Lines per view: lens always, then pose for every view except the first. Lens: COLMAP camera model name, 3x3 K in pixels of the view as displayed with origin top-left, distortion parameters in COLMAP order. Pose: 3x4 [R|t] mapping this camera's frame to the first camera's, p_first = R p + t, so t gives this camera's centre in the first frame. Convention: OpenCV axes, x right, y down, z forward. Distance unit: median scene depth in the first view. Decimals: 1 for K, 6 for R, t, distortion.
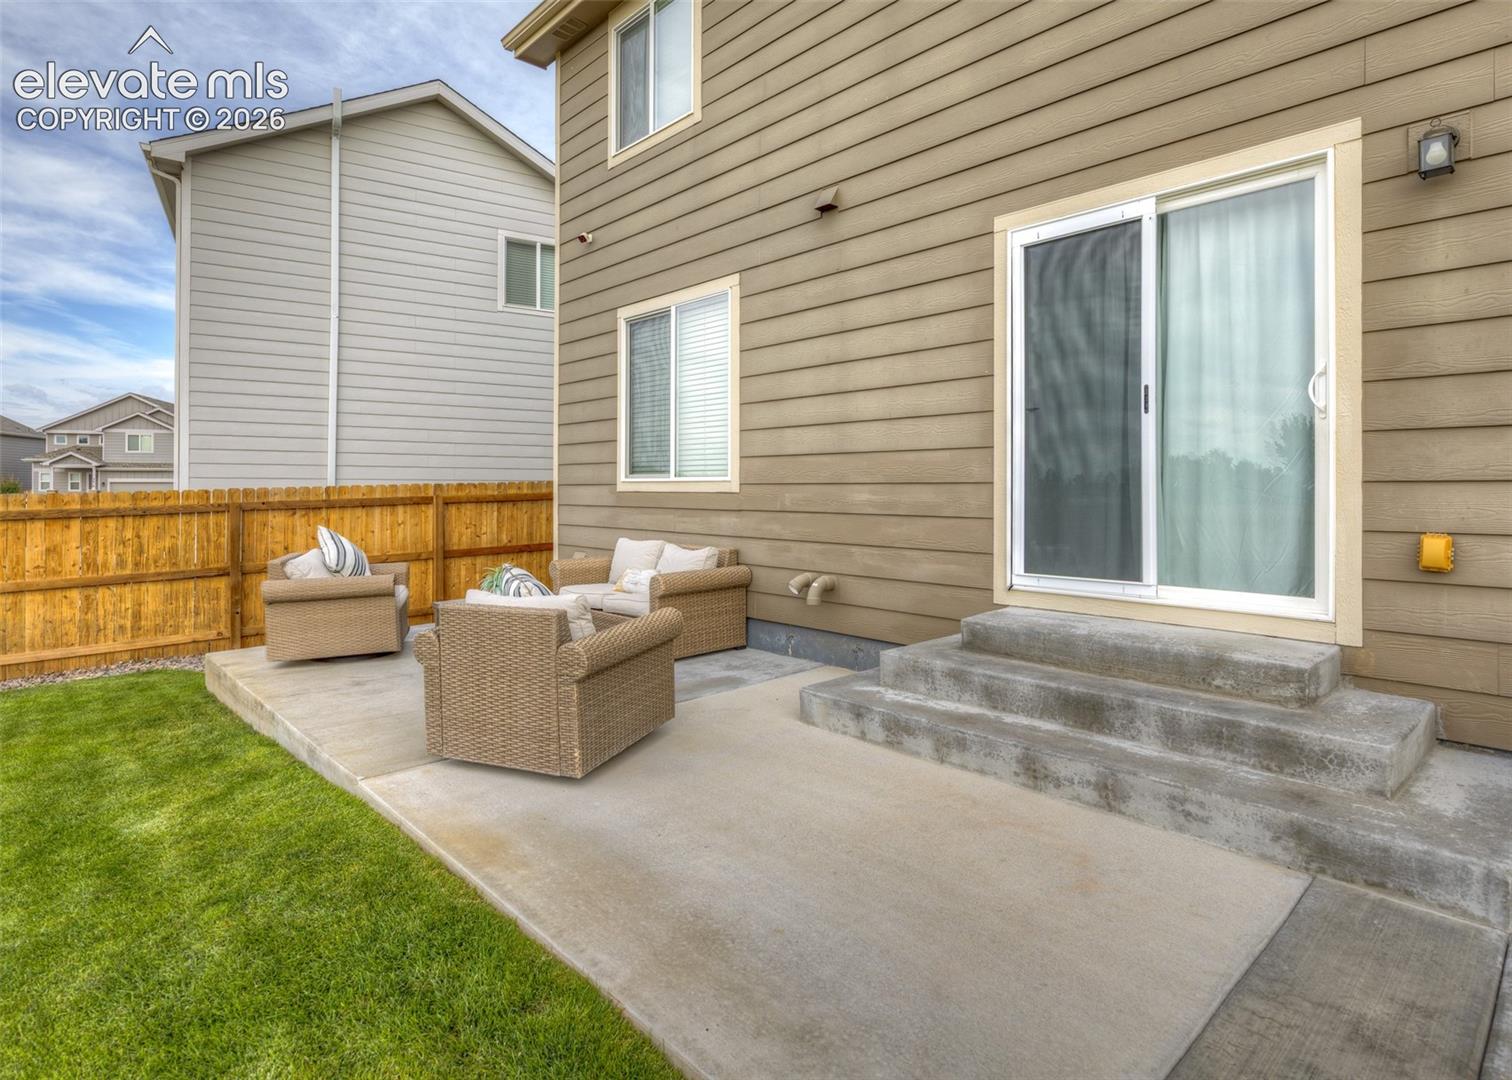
lens RADIAL K [[806.0, 0, 772.7], [0, 806.0, 487.5], [0, 0, 1]] dist [0.001837, -0.000127]
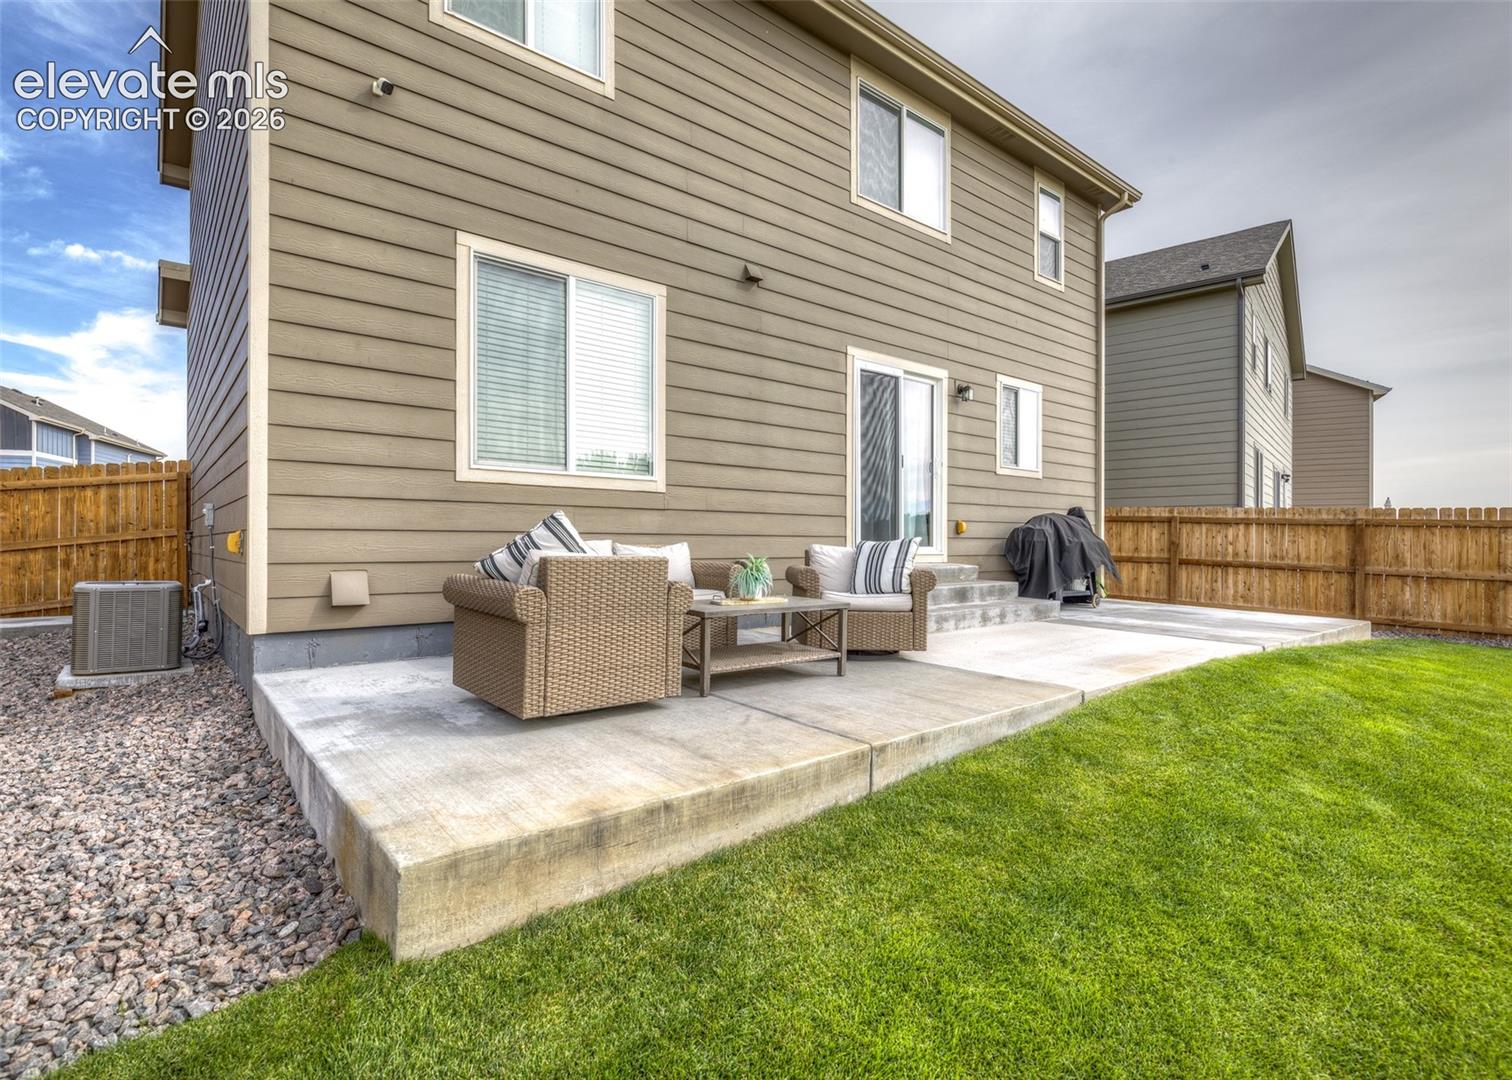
lens RADIAL K [[714.2, 0, 691.2], [0, 714.2, 546.9], [0, 0, 1]] dist [-0.002676, -0.000527]
pose [[0.114909, -0.007360, 0.993349, -0.958550], [-0.006414, 0.999946, 0.008151, 0.068901], [-0.993355, -0.007308, 0.114855, 0.841437]]
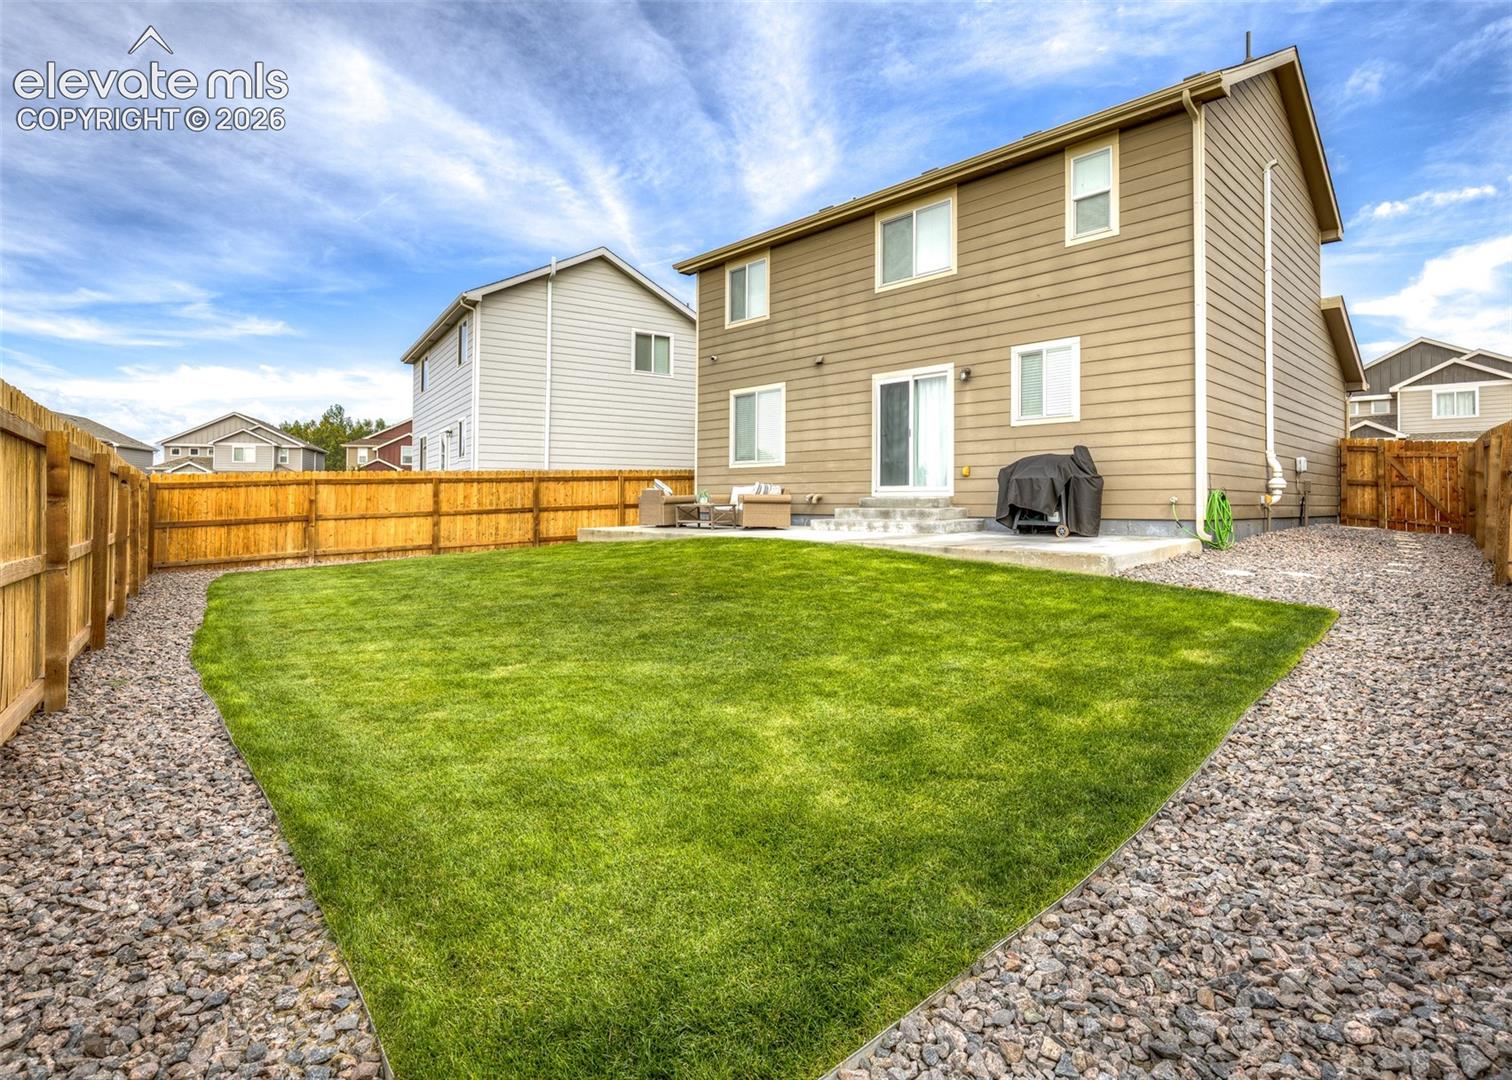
lens RADIAL K [[801.3, 0, 754.5], [0, 801.3, 490.7], [0, 0, 1]] dist [-0.001165, -0.000249]
pose [[0.999846, 0.003823, -0.017117, -0.094501], [-0.004079, 0.999880, -0.014977, 0.122086], [0.017058, 0.015044, 0.999741, -1.549872]]
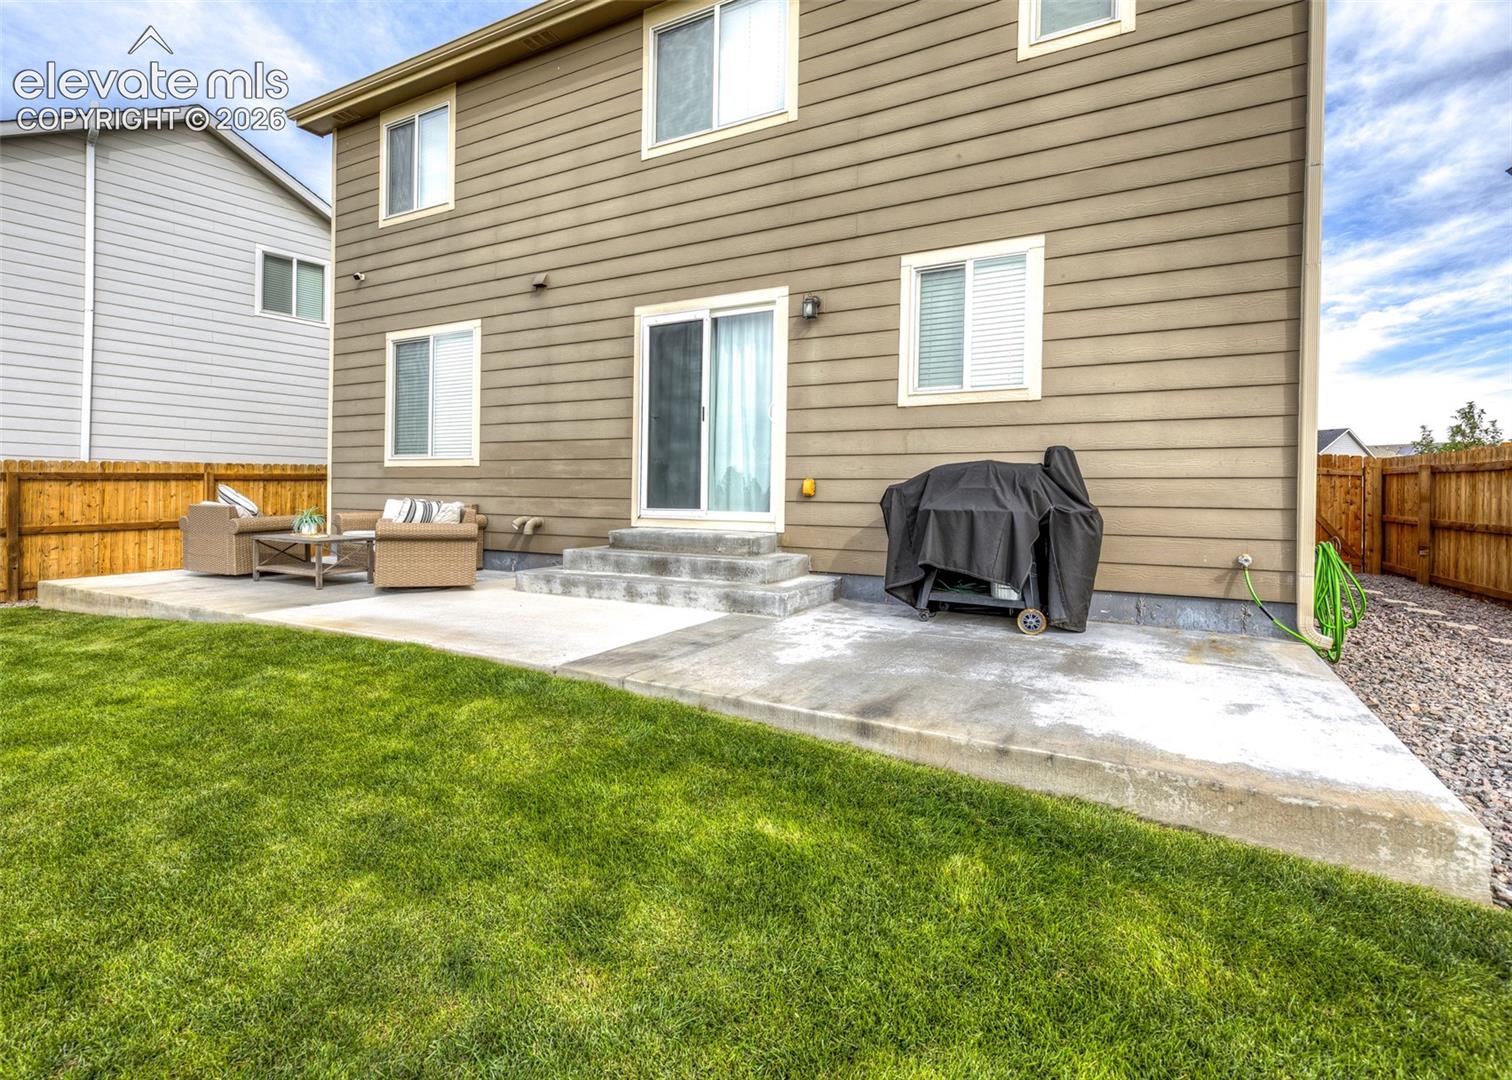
lens RADIAL K [[756.9, 0, 739.1], [0, 756.9, 506.3], [0, 0, 1]] dist [0.003088, -0.000545]
pose [[0.957516, 0.011465, 0.288152, 0.015760], [-0.015660, 0.999802, 0.012260, 0.054890], [-0.287954, -0.016252, 0.957506, -0.475154]]
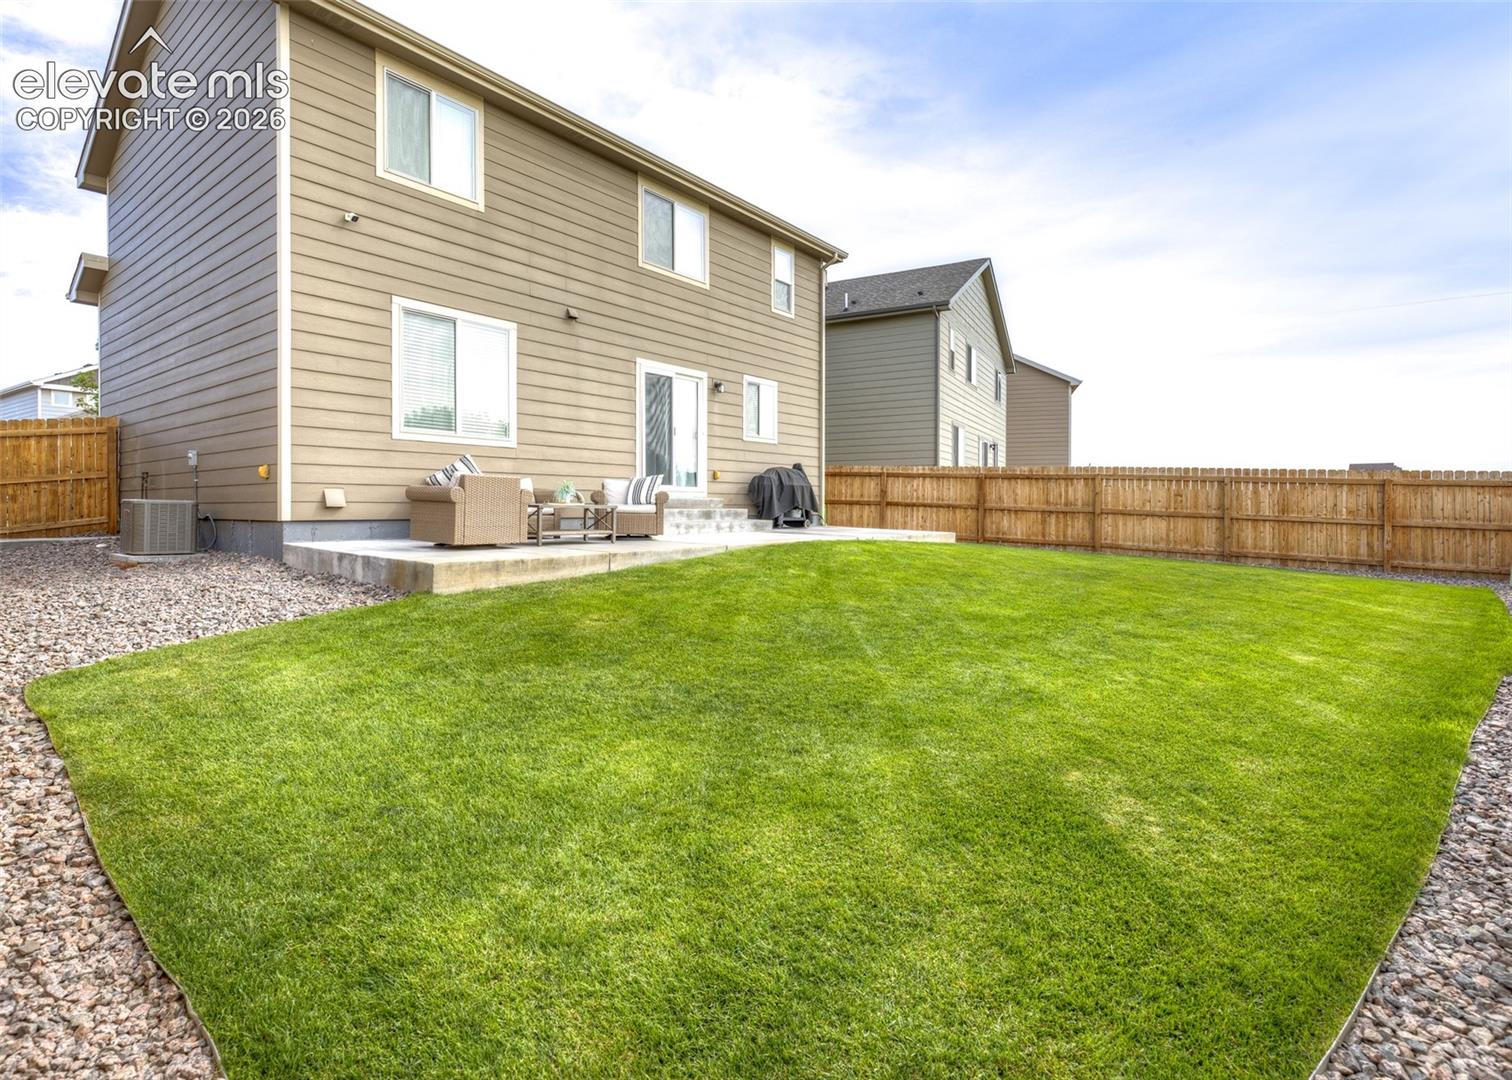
lens RADIAL K [[756.9, 0, 739.1], [0, 756.9, 506.3], [0, 0, 1]] dist [0.003088, -0.000545]
pose [[-0.143374, 0.001242, 0.989668, -1.712609], [-0.002403, 0.999996, -0.001604, 0.132065], [-0.989666, -0.002608, -0.143371, 0.743170]]
